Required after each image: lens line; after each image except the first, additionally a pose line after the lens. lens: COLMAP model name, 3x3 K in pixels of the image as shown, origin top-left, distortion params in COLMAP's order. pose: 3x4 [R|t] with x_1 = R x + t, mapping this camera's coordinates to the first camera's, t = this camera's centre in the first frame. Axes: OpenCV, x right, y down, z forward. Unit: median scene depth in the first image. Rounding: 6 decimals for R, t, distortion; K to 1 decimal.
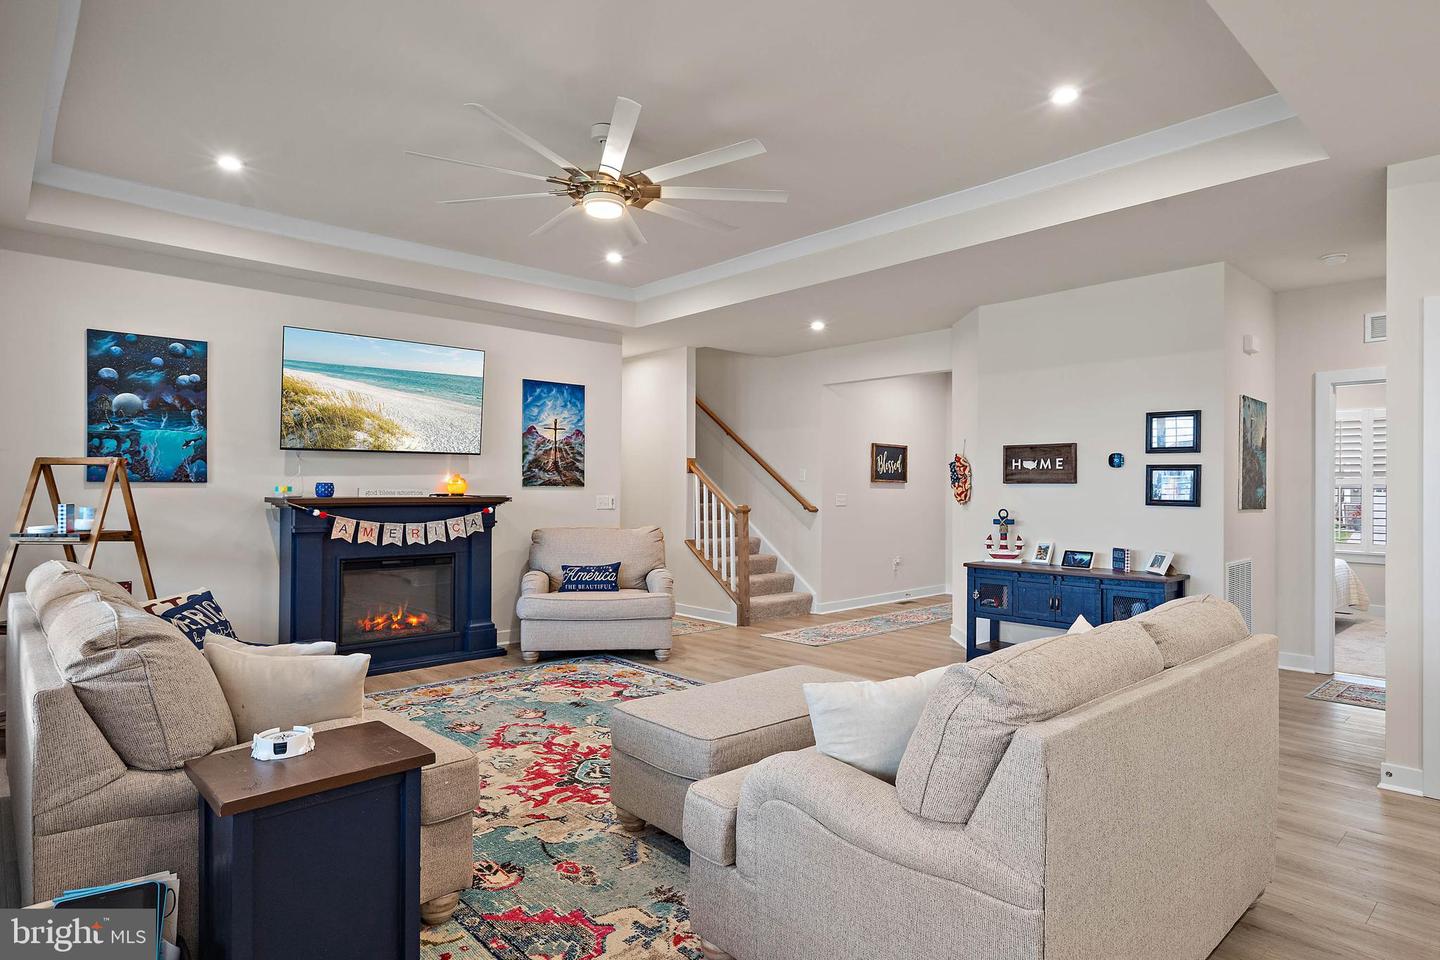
lens RADIAL K [[800.8, 0, 720.0], [0, 800.8, 480.0], [0, 0, 1]] dist [-0.003031, -0.000058]
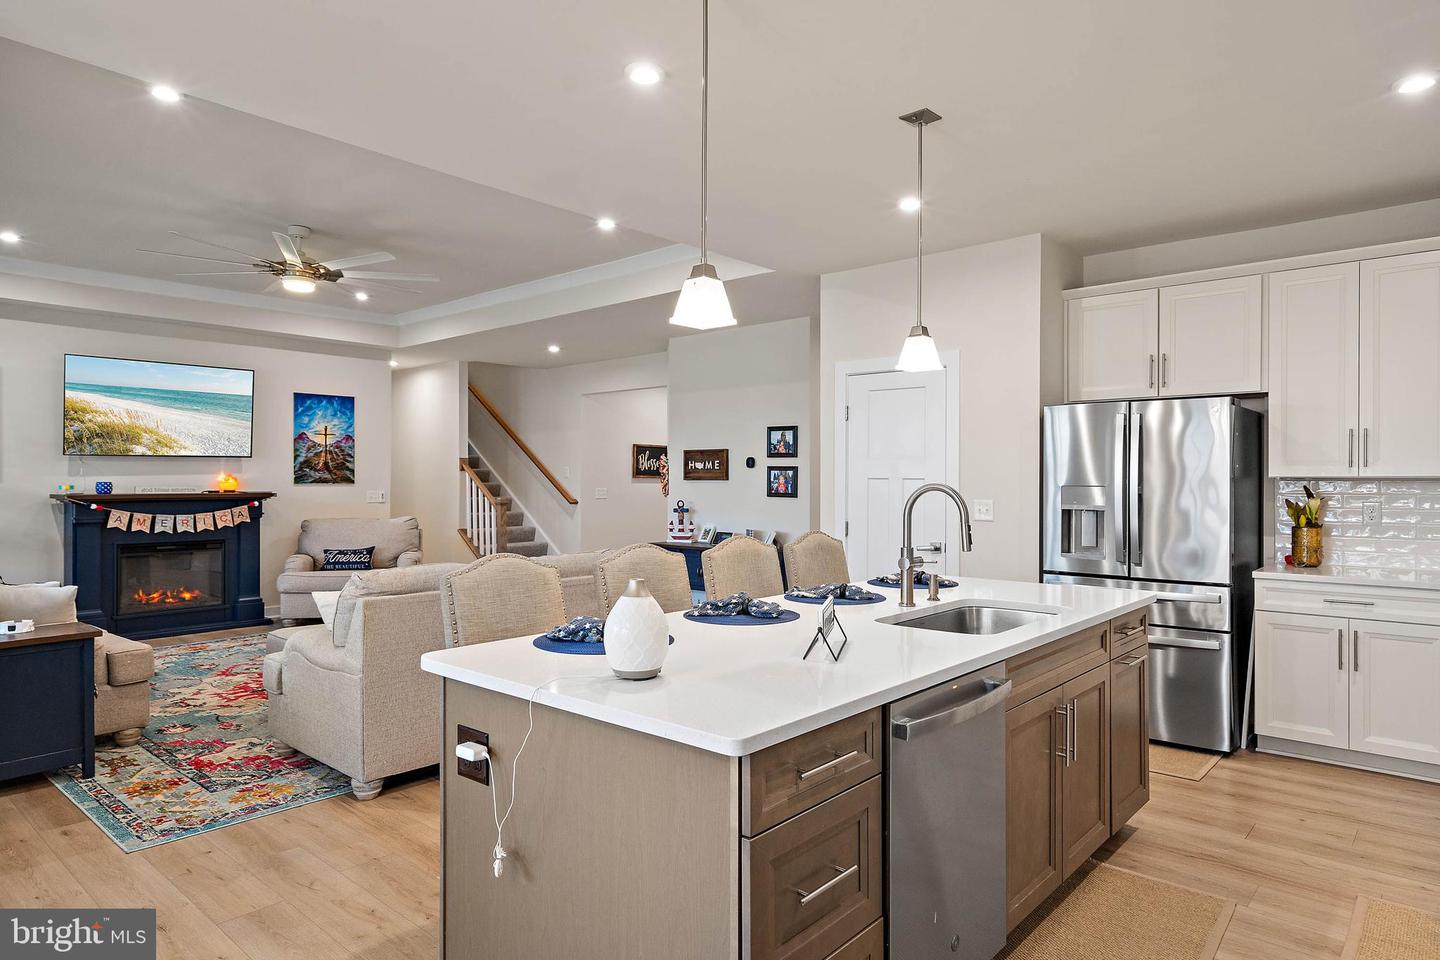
lens RADIAL K [[859.7, 0, 720.0], [0, 859.7, 480.0], [0, 0, 1]] dist [0.004255, 0.000835]
pose [[0.994611, -0.003640, 0.103611, 0.265923], [0.002628, 0.999947, 0.009907, -0.009020], [-0.103641, -0.009581, 0.994569, -0.351549]]
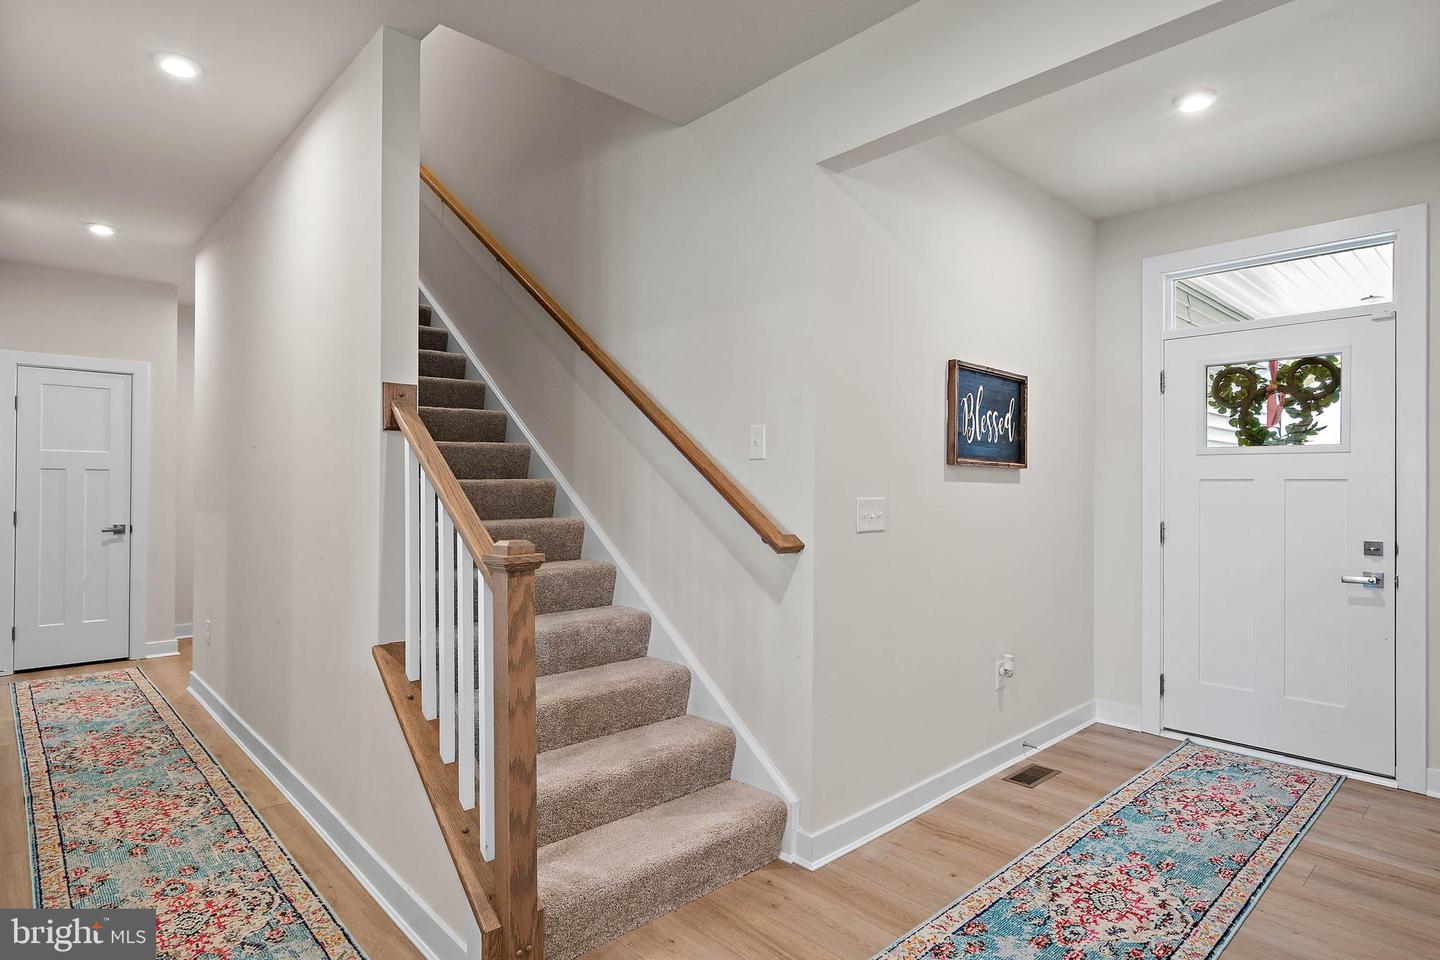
lens RADIAL K [[774.6, 0, 720.0], [0, 774.6, 480.0], [0, 0, 1]] dist [-0.000690, 0.000001]
pose [[0.999992, 0.000387, 0.004014, 0.116725], [-0.000396, 0.999998, 0.002162, 0.012982], [-0.004014, -0.002164, 0.999990, 0.916304]]
